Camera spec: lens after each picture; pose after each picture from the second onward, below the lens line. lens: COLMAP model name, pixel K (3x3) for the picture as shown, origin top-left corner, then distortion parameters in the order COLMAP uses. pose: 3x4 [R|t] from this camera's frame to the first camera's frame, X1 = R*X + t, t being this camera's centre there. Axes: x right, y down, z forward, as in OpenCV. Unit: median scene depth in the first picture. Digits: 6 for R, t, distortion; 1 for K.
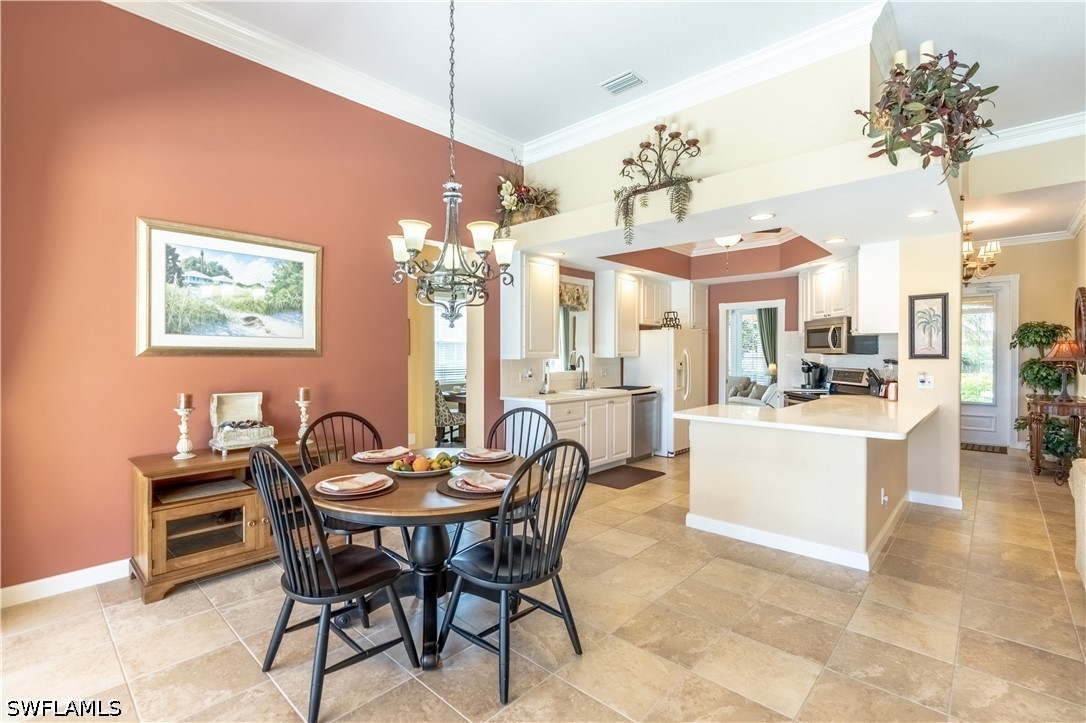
lens RADIAL K [[493.3, 0, 550.4], [0, 493.3, 358.9], [0, 0, 1]] dist [-0.012709, 0.000881]
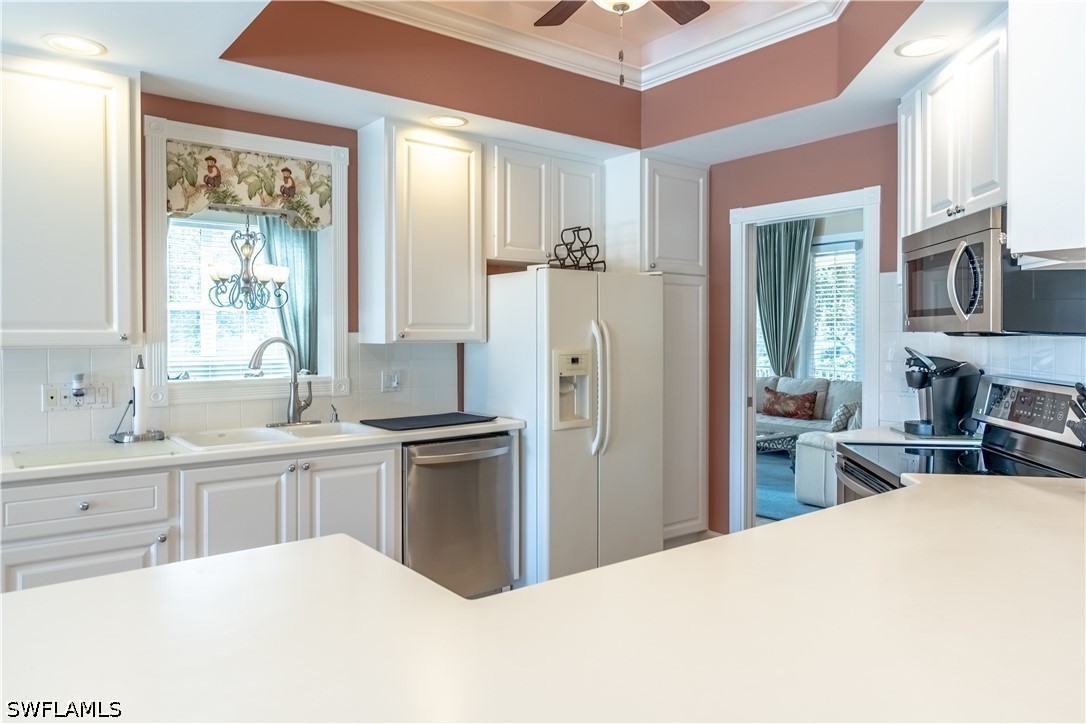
lens RADIAL K [[734.3, 0, 554.8], [0, 734.3, 346.4], [0, 0, 1]] dist [0.000602, -0.000332]
pose [[0.987297, 0.000668, -0.158887, 0.481850], [0.000207, 0.999985, 0.005488, -0.004736], [0.158888, -0.005451, 0.987282, 0.618374]]
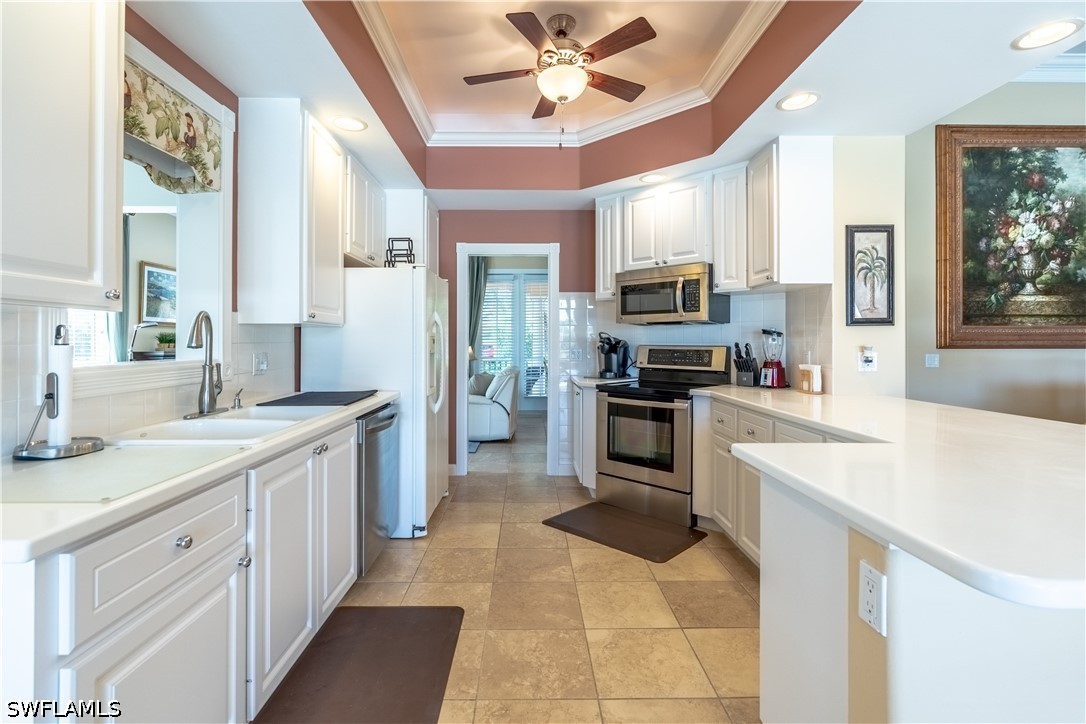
lens RADIAL K [[494.9, 0, 528.4], [0, 494.9, 340.2], [0, 0, 1]] dist [-0.007913, 0.000328]
pose [[0.739038, 0.001389, 0.673663, 0.001531], [0.009007, 0.999888, -0.011943, 0.023045], [-0.673604, 0.014894, 0.738942, 0.812828]]
